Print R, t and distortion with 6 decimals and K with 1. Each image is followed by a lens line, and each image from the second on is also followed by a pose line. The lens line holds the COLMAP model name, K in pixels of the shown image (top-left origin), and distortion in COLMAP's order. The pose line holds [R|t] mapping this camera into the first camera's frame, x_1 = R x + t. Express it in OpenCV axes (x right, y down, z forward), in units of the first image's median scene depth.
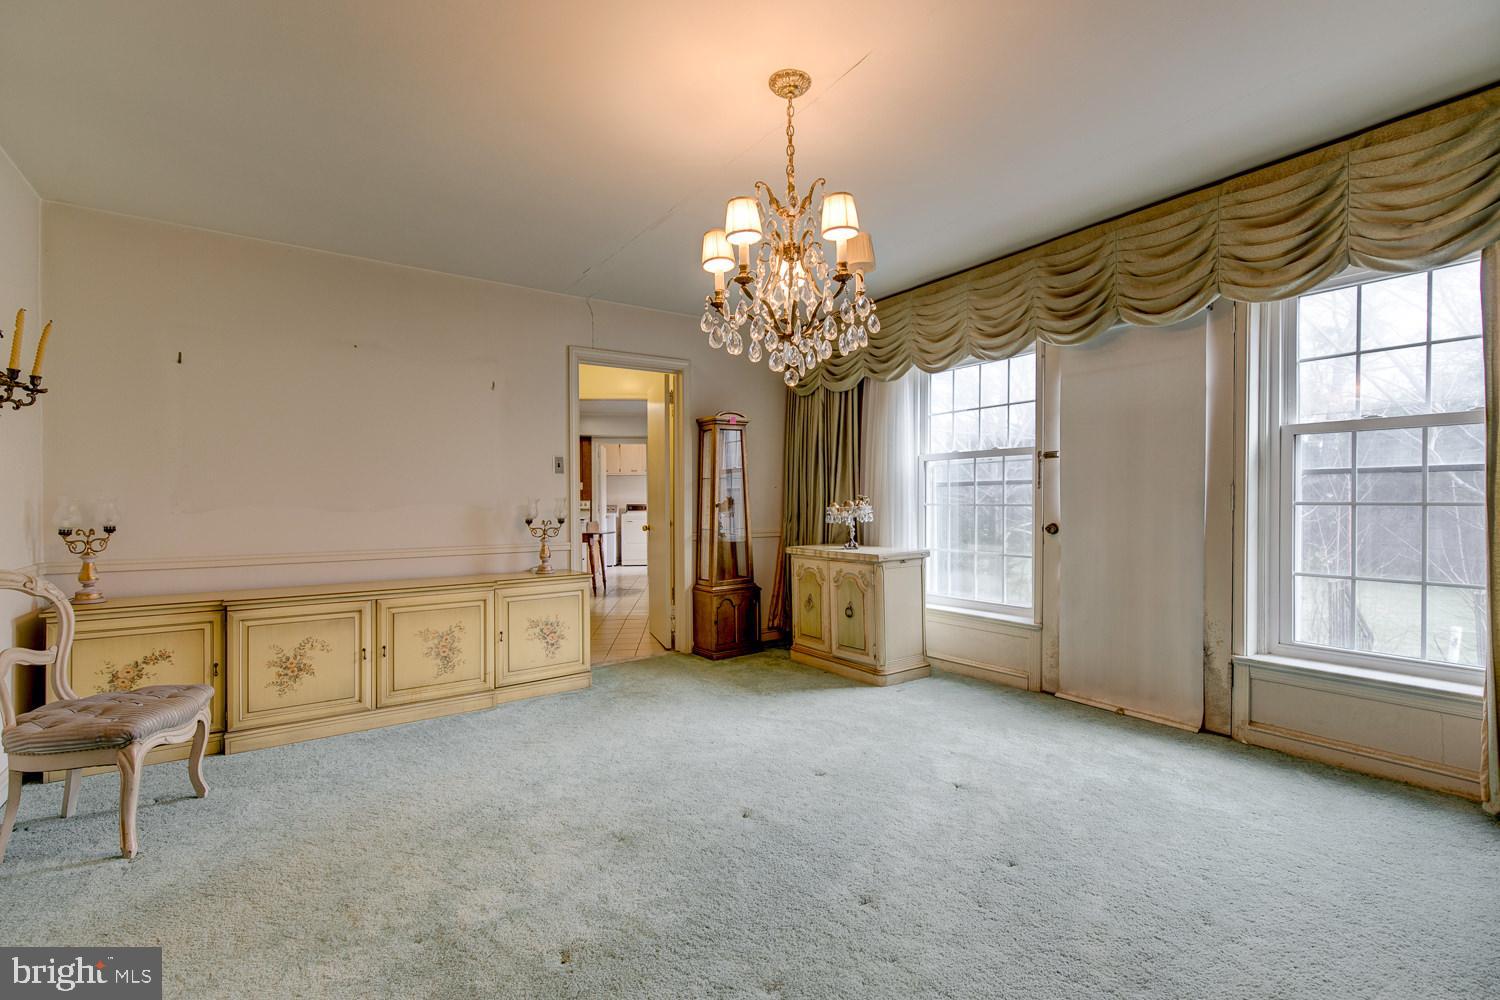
lens RADIAL K [[677.4, 0, 753.3], [0, 677.4, 503.6], [0, 0, 1]] dist [0.009800, -0.000310]
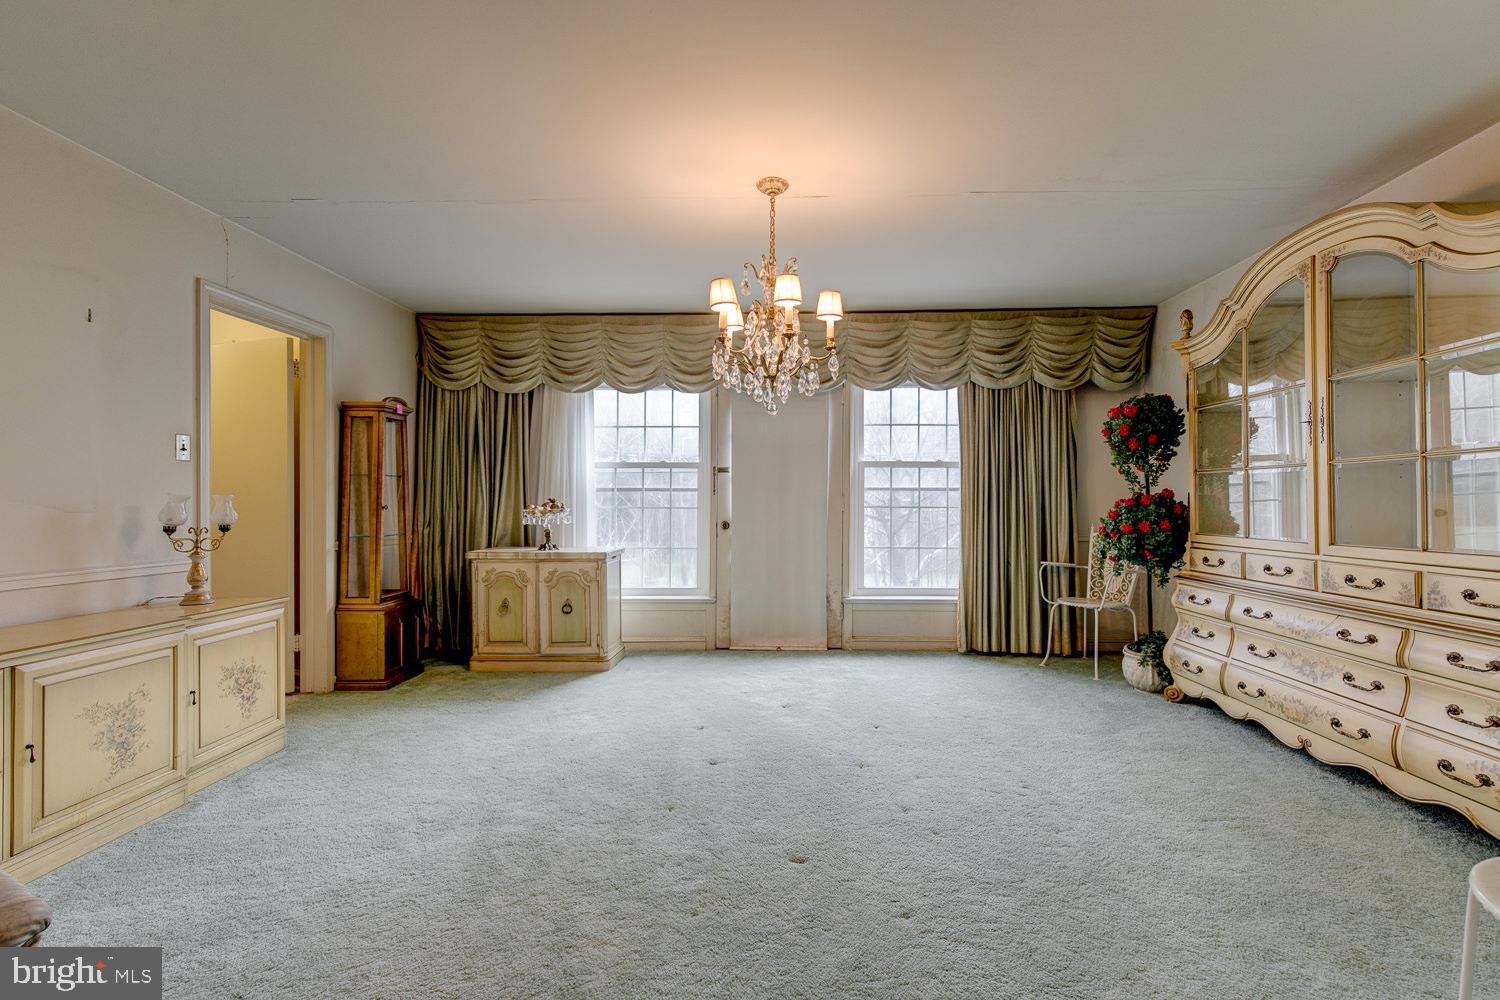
lens RADIAL K [[691.1, 0, 766.2], [0, 691.1, 503.6], [0, 0, 1]] dist [0.008897, -0.000475]
pose [[0.594850, 0.008339, 0.803793, -0.572112], [-0.001638, 0.999957, -0.009162, 0.006178], [-0.803835, 0.004134, 0.594838, 0.117212]]
